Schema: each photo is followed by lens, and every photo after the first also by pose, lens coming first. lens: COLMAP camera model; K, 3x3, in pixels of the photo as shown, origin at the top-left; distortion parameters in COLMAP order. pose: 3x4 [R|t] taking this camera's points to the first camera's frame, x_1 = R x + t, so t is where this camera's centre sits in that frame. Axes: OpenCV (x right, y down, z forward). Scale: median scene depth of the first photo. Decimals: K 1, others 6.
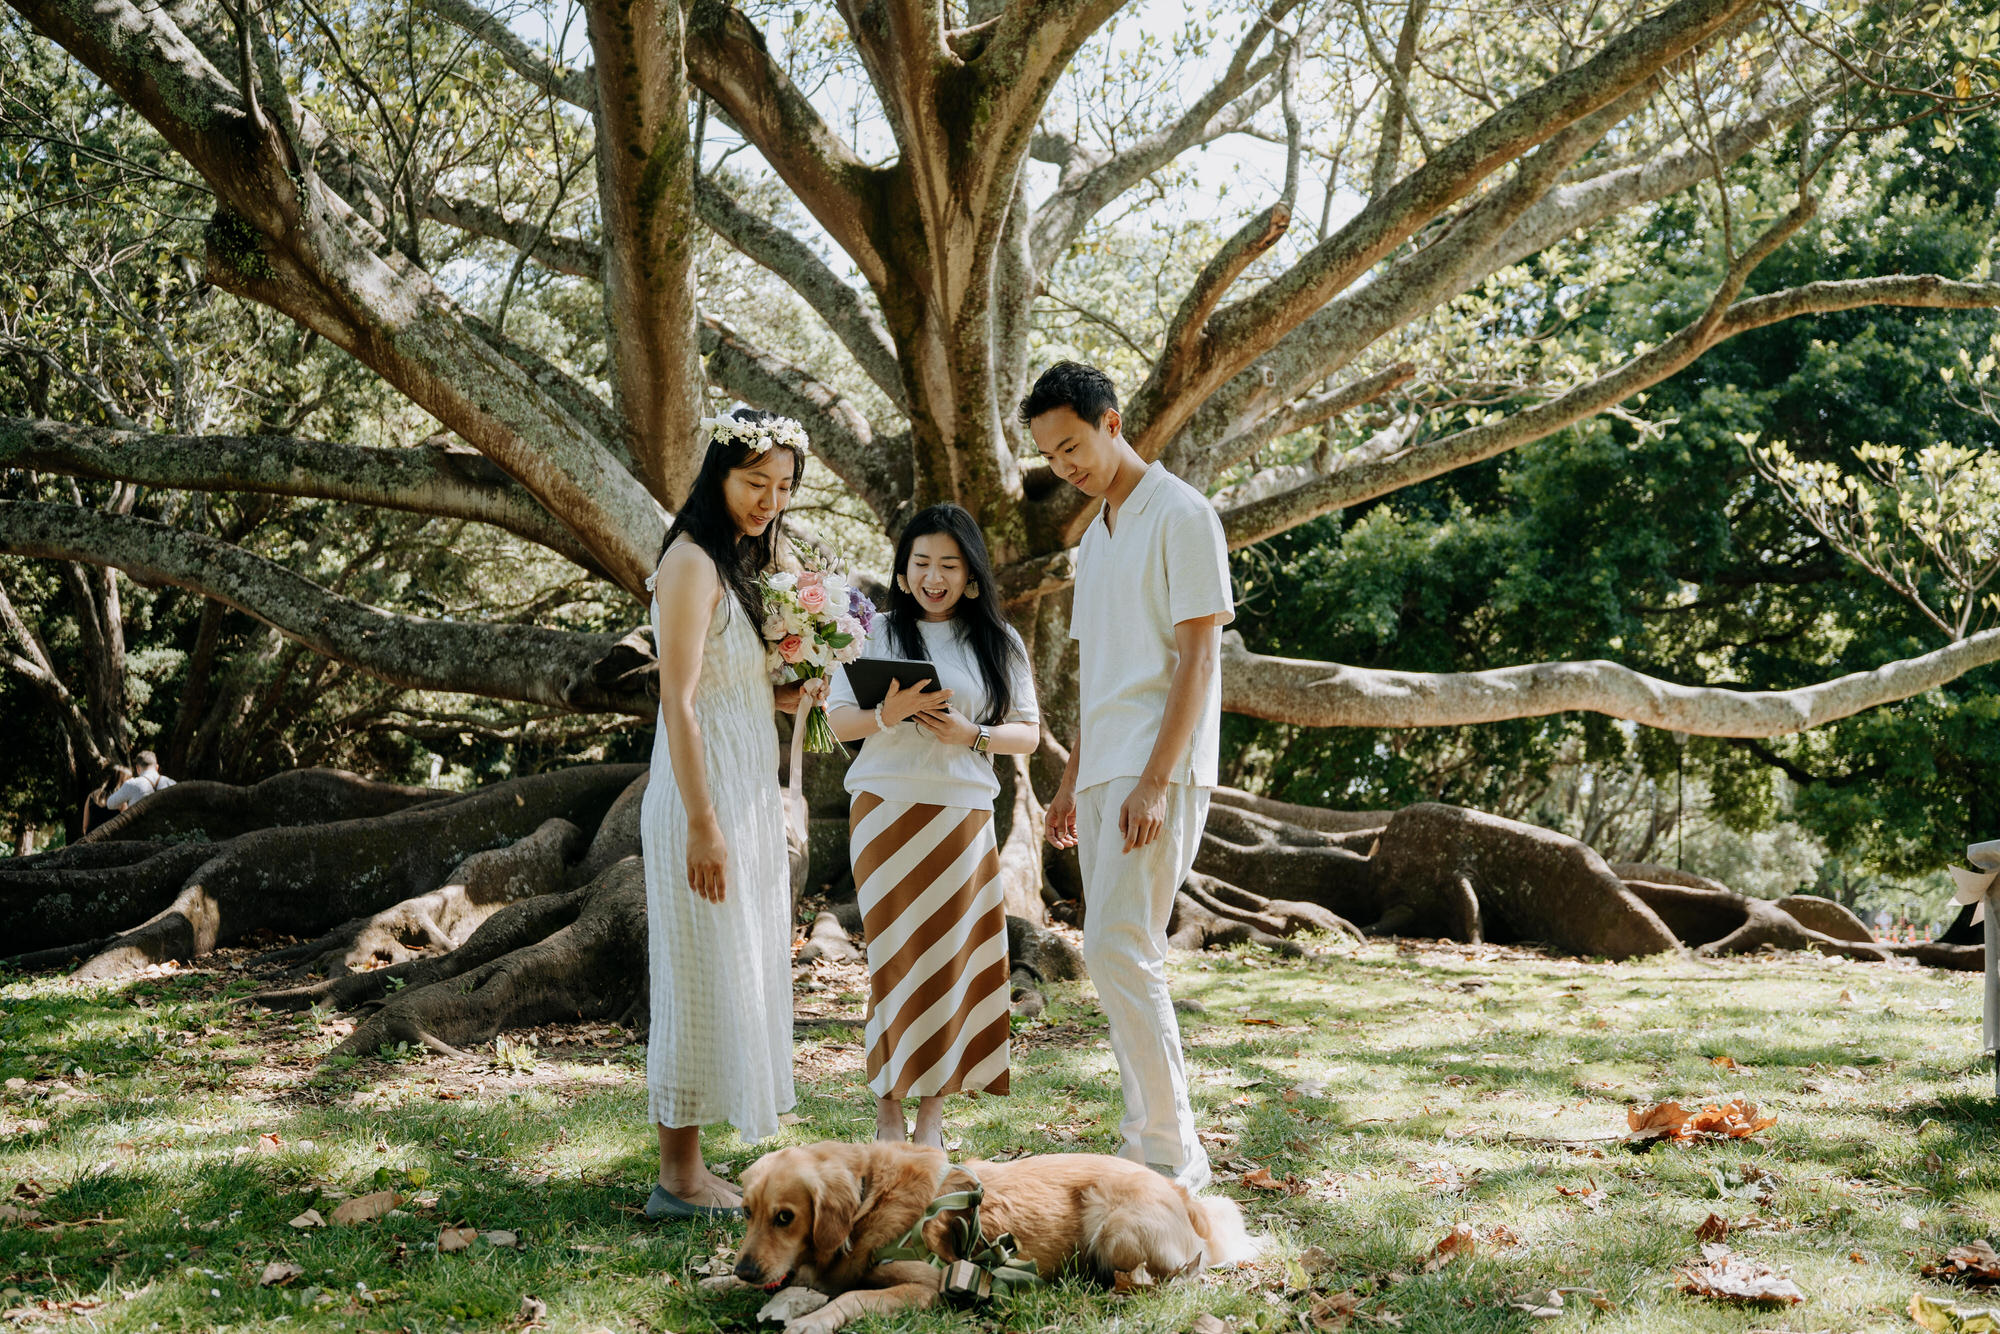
lens RADIAL K [[1739.0, 0, 1015.9], [0, 1739.0, 641.3], [0, 0, 1]] dist [-0.151355, 0.016511]
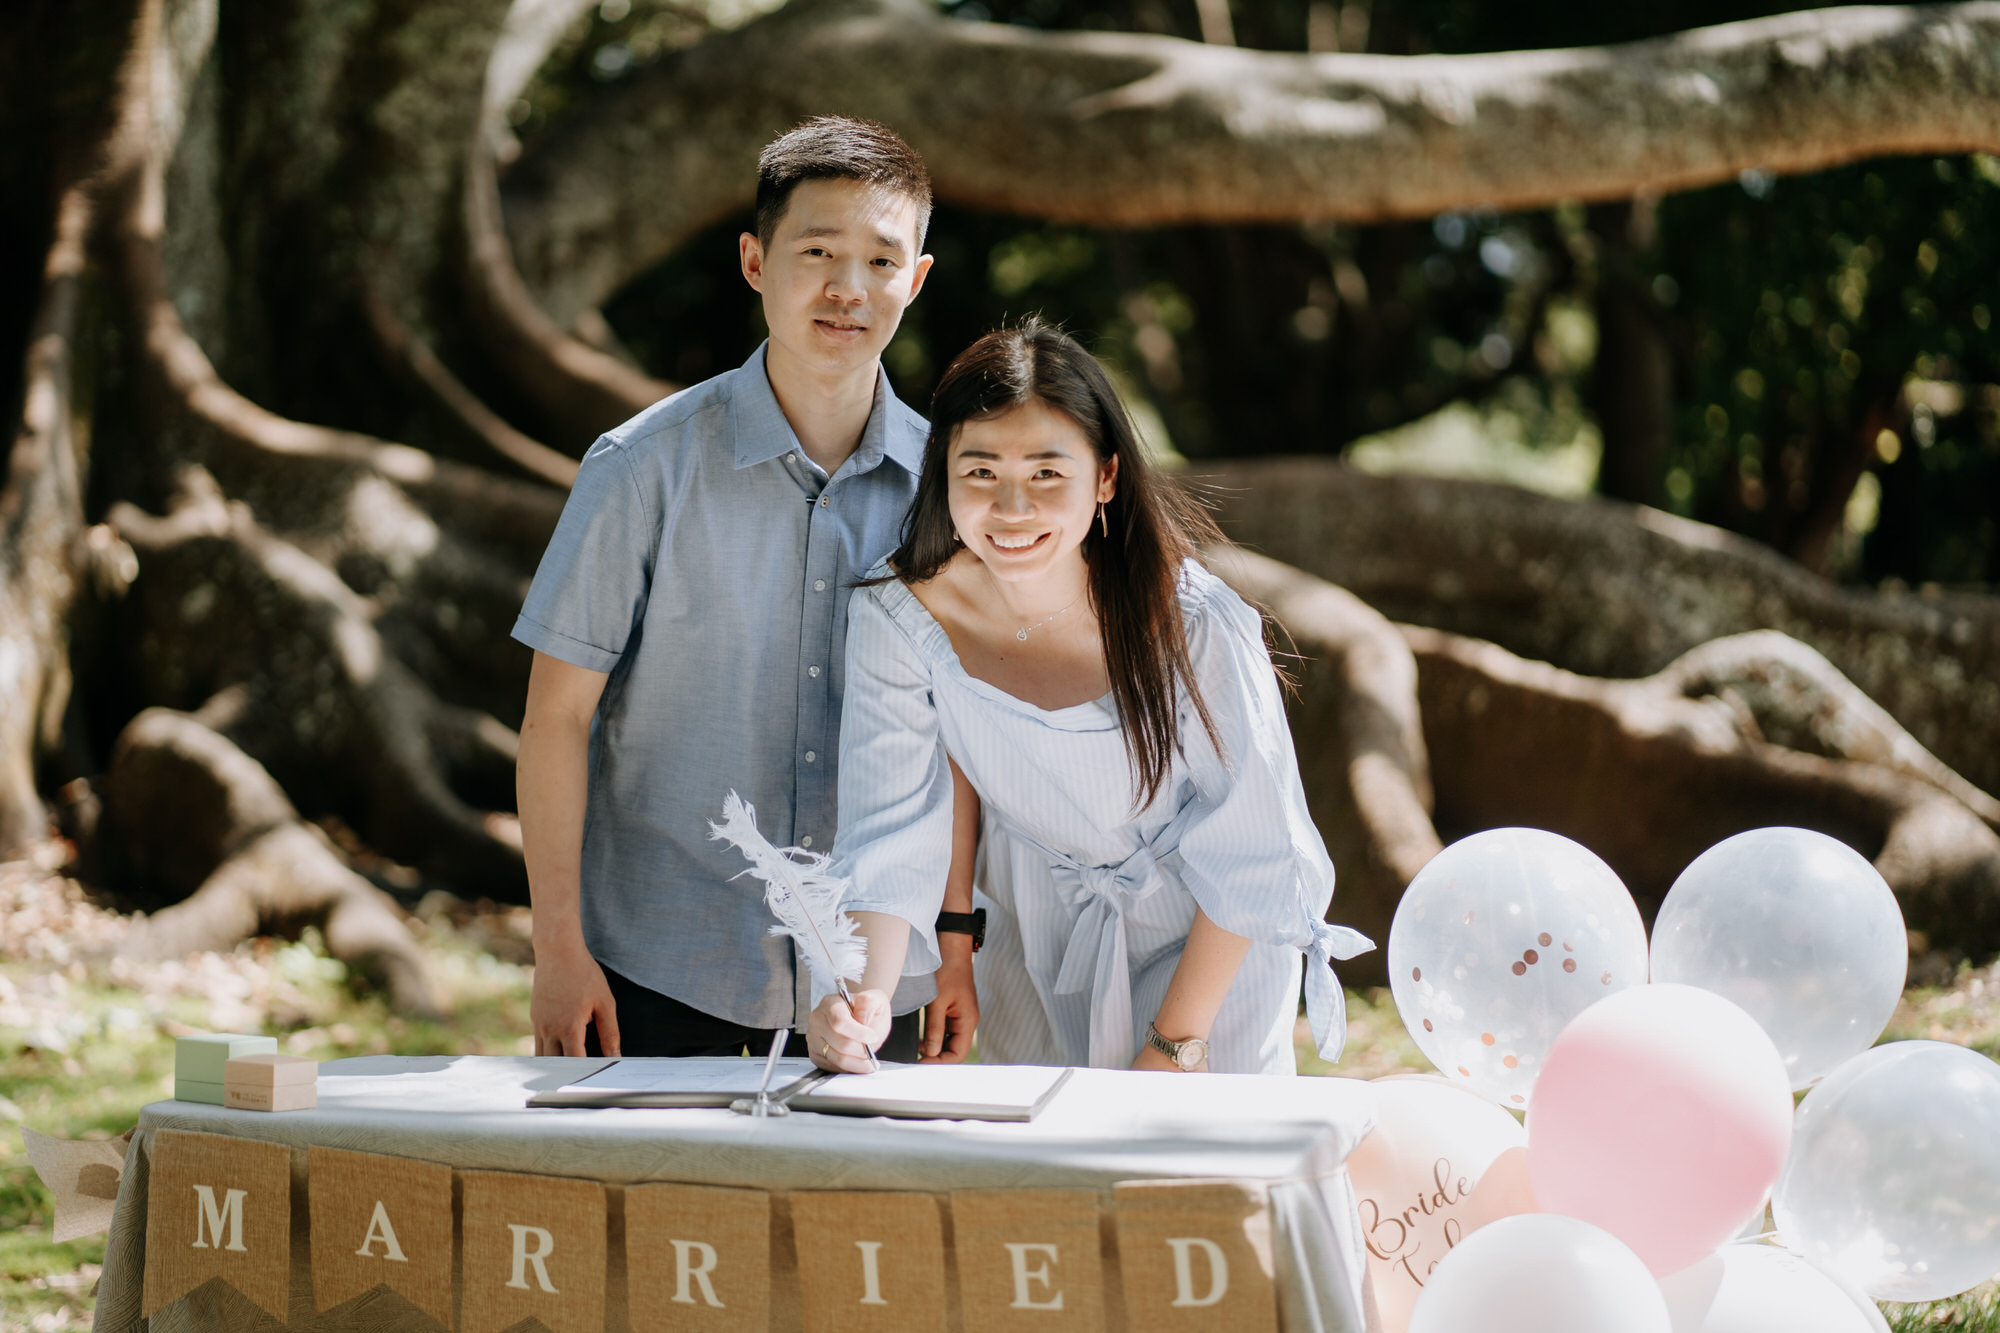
lens RADIAL K [[4918.4, 0, 962.8], [0, 4918.4, 664.1], [0, 0, 1]] dist [0.089603, -1.936485]
pose [[0.992760, -0.018208, -0.118730, 0.326447], [0.039629, 0.982750, 0.180643, -0.056566], [0.113393, -0.184040, 0.976356, -0.001964]]
